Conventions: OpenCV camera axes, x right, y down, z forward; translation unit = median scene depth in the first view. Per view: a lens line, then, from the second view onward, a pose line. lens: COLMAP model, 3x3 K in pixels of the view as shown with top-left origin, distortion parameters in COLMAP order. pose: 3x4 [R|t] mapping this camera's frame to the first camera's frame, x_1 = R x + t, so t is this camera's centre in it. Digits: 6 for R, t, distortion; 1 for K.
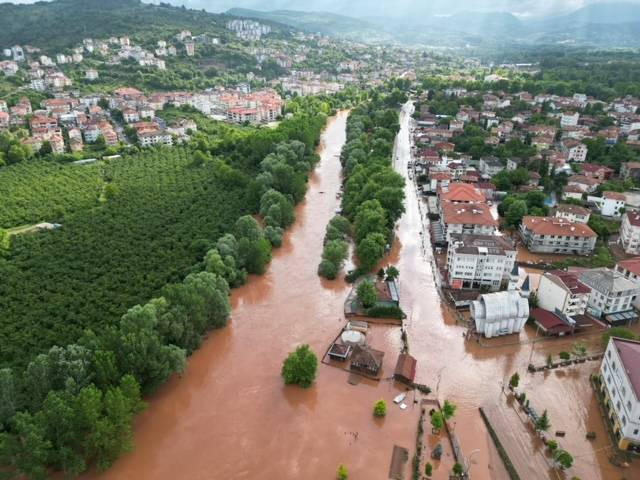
lens RADIAL K [[453.1, 0, 317.4], [0, 453.1, 239.7], [0, 0, 1]] dist [0.053019, -0.036044]
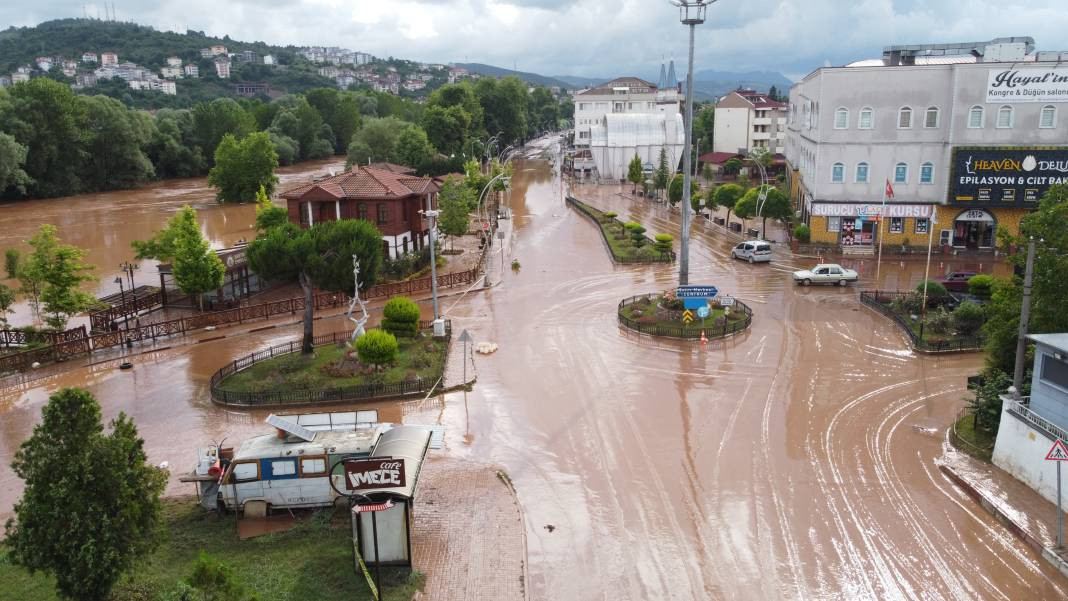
lens RADIAL K [[821.6, 0, 535.6], [0, 821.6, 298.2], [0, 0, 1]] dist [-0.004963, 0.005154]
pose [[0.996900, -0.033161, 0.071346, 0.131839], [0.046782, 0.978948, -0.198674, 0.367071], [-0.063256, 0.201396, 0.977465, 0.037676]]
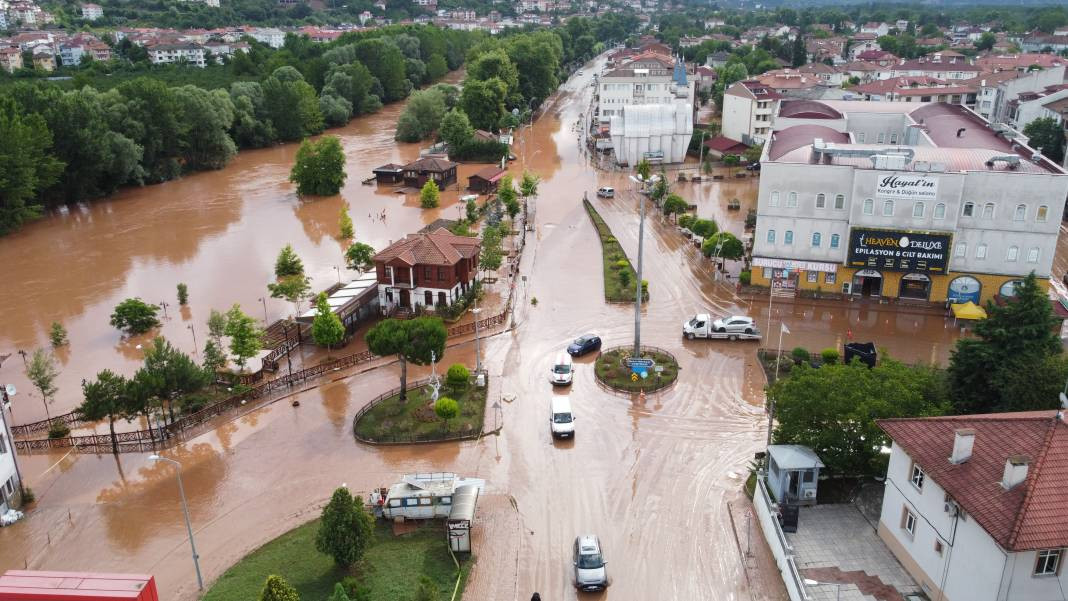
lens RADIAL K [[821.6, 0, 535.4], [0, 821.6, 299.8], [0, 0, 1]] dist [-0.004963, 0.005154]
pose [[0.999487, -0.021742, 0.023518, 0.137073], [0.023541, 0.996587, -0.079127, 0.327830], [-0.021717, 0.079640, 0.996587, -0.090828]]
